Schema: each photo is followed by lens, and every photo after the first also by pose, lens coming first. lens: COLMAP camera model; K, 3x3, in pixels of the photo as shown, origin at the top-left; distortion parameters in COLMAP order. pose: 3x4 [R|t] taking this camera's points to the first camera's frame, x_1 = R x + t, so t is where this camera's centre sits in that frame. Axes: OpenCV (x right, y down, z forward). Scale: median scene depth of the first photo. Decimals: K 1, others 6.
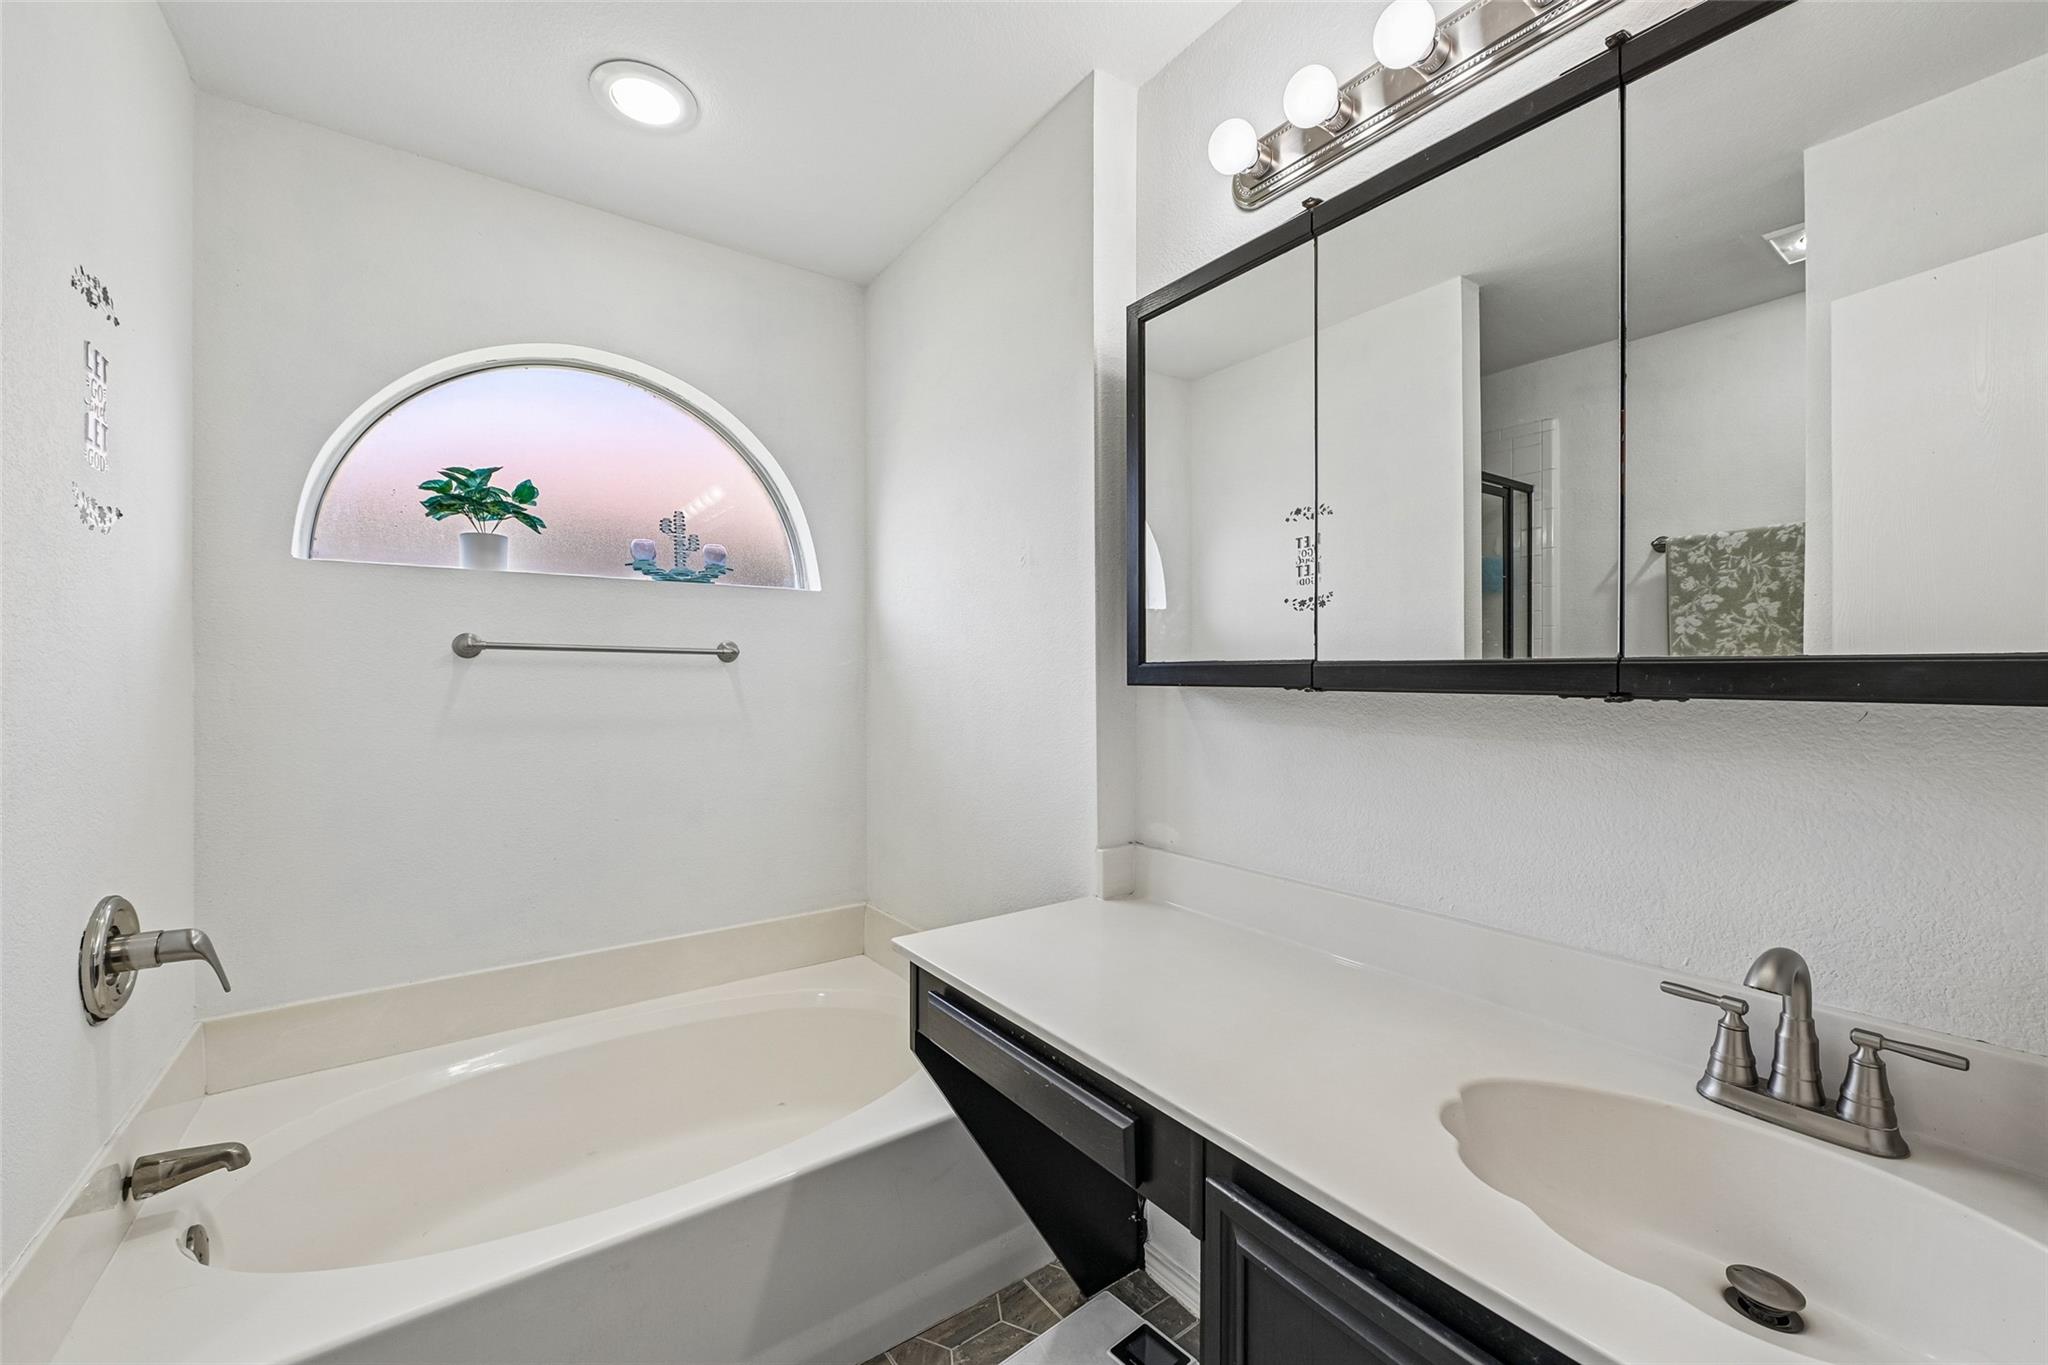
lens RADIAL K [[827.0, 0, 1026.4], [0, 827.0, 663.3], [0, 0, 1]] dist [-0.001659, -0.000296]
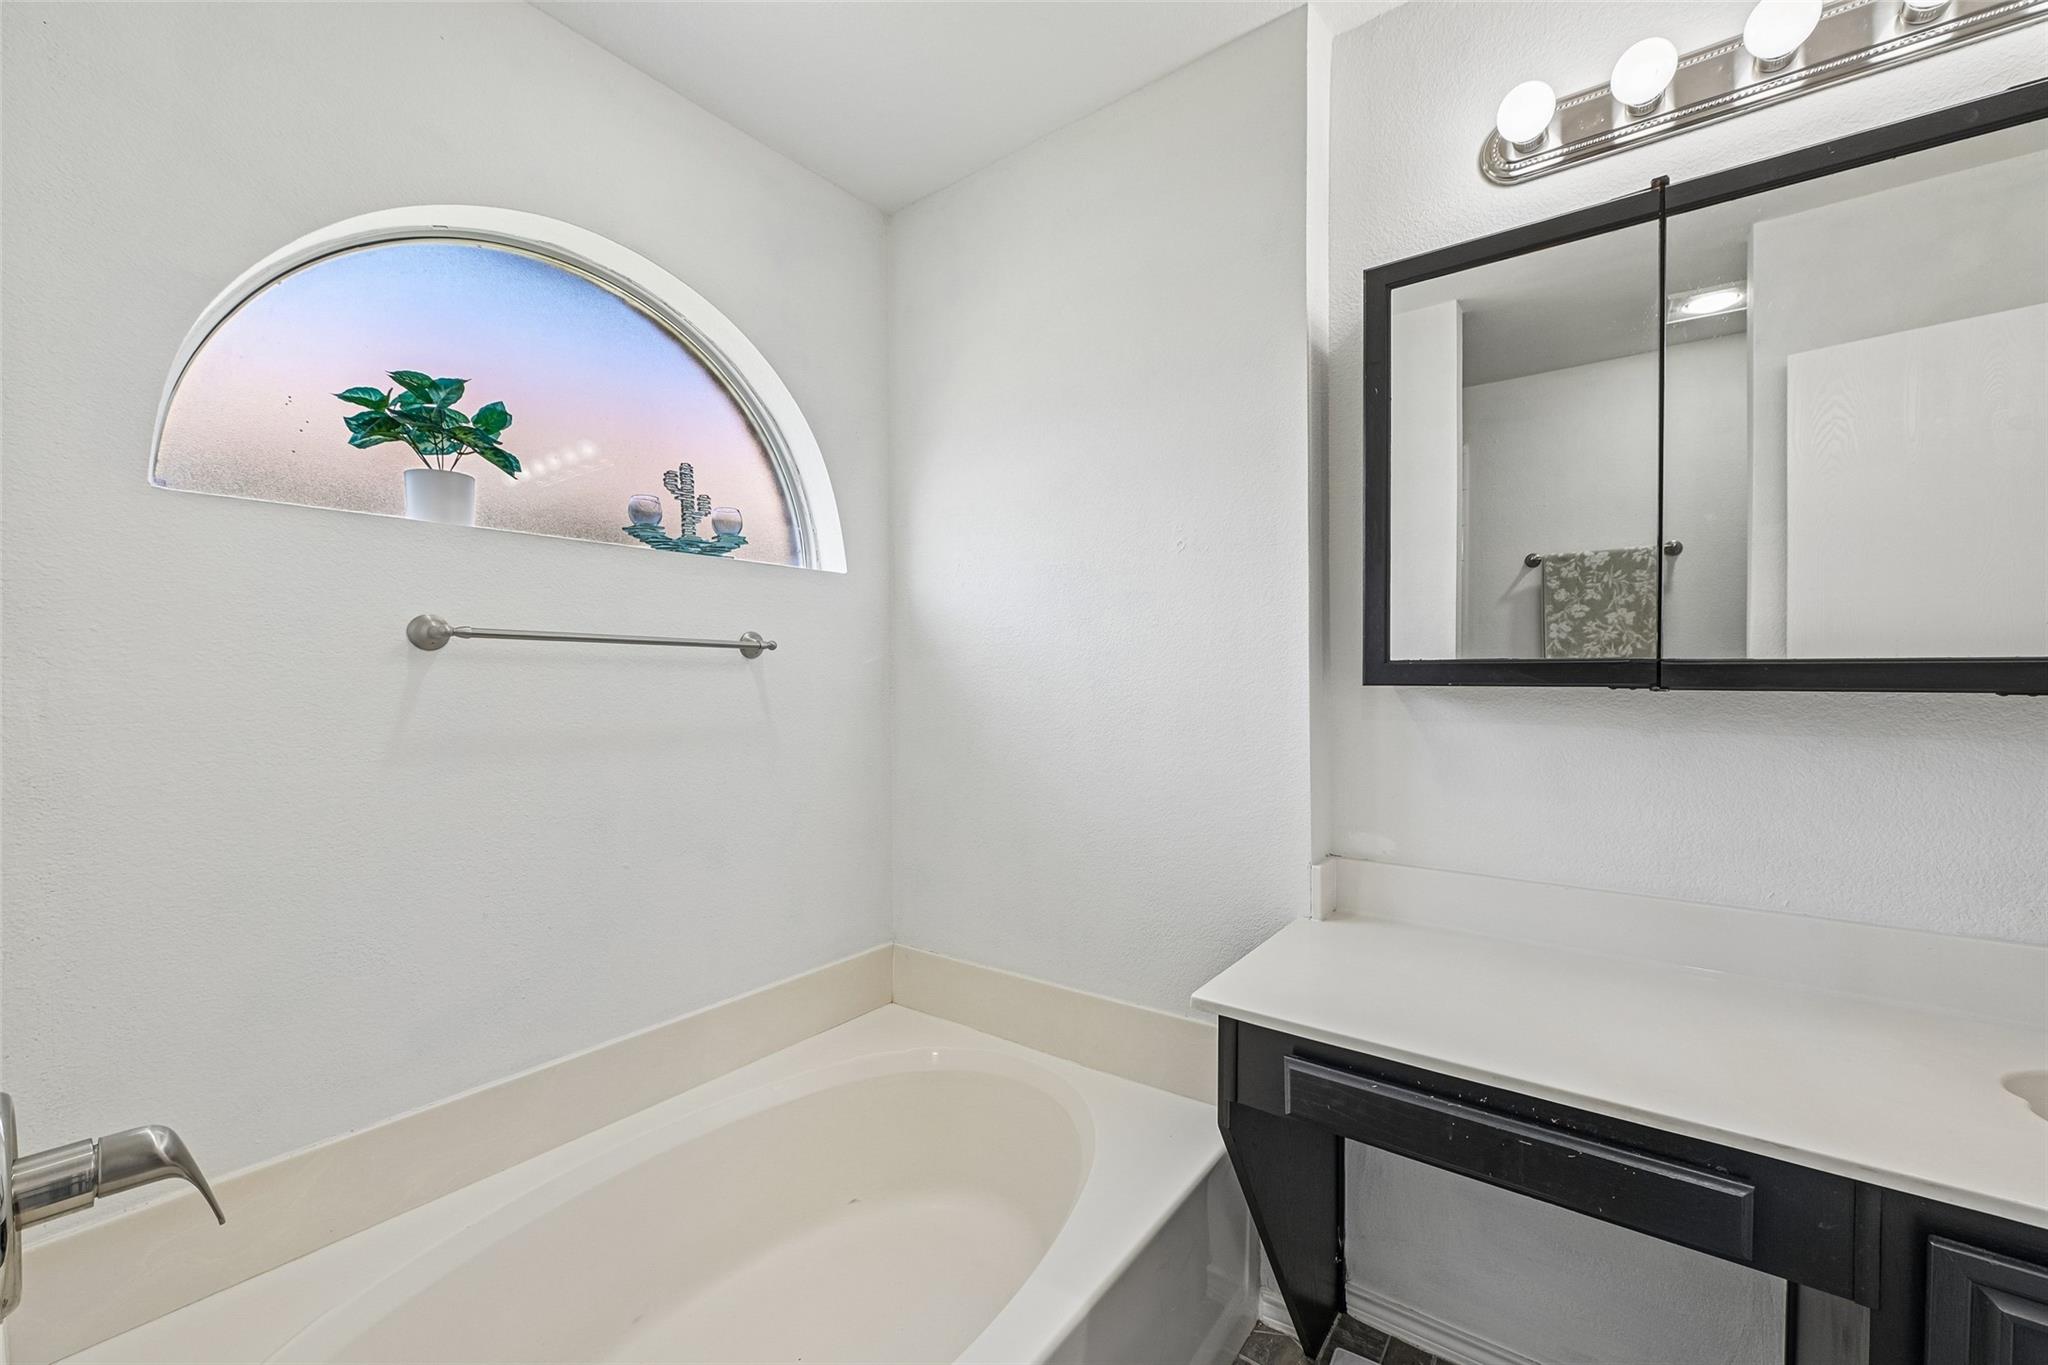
lens RADIAL K [[821.9, 0, 1002.4], [0, 821.9, 670.1], [0, 0, 1]] dist [-0.002918, -0.000402]
pose [[0.954206, 0.000774, 0.299149, -0.306001], [-0.003420, 0.999960, 0.008324, 0.002198], [-0.299130, -0.008966, 0.954170, 0.145681]]
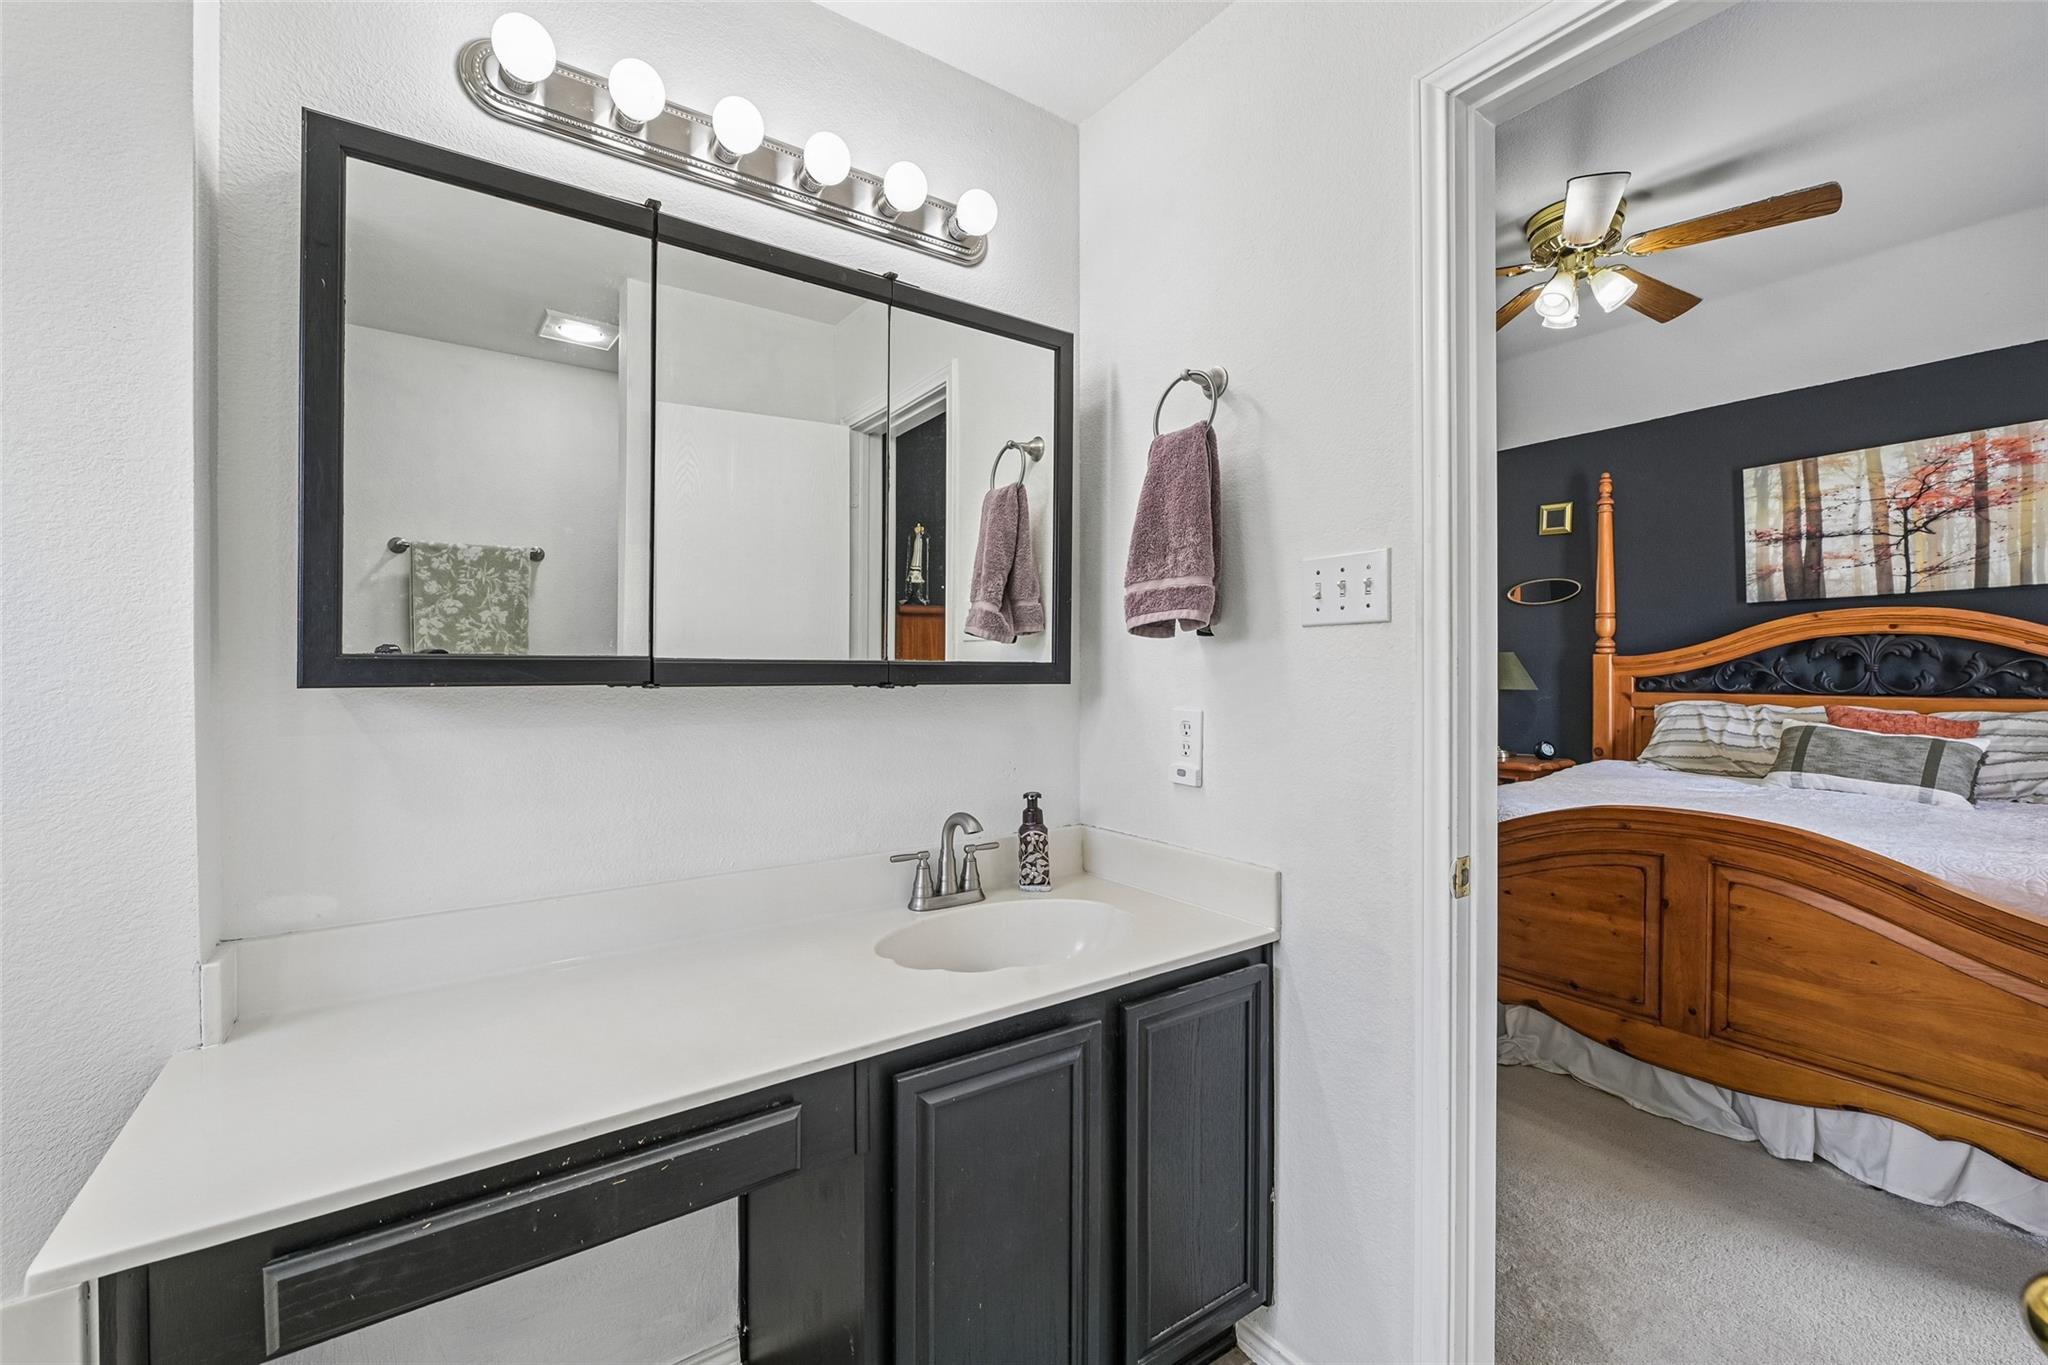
lens RADIAL K [[859.2, 0, 1050.4], [0, 859.2, 672.2], [0, 0, 1]] dist [-0.000526, -0.001192]
pose [[-0.015366, 0.000476, 0.999882, -0.325167], [-0.010454, 0.999945, -0.000636, 0.004765], [-0.999827, -0.010462, -0.015360, 0.241335]]
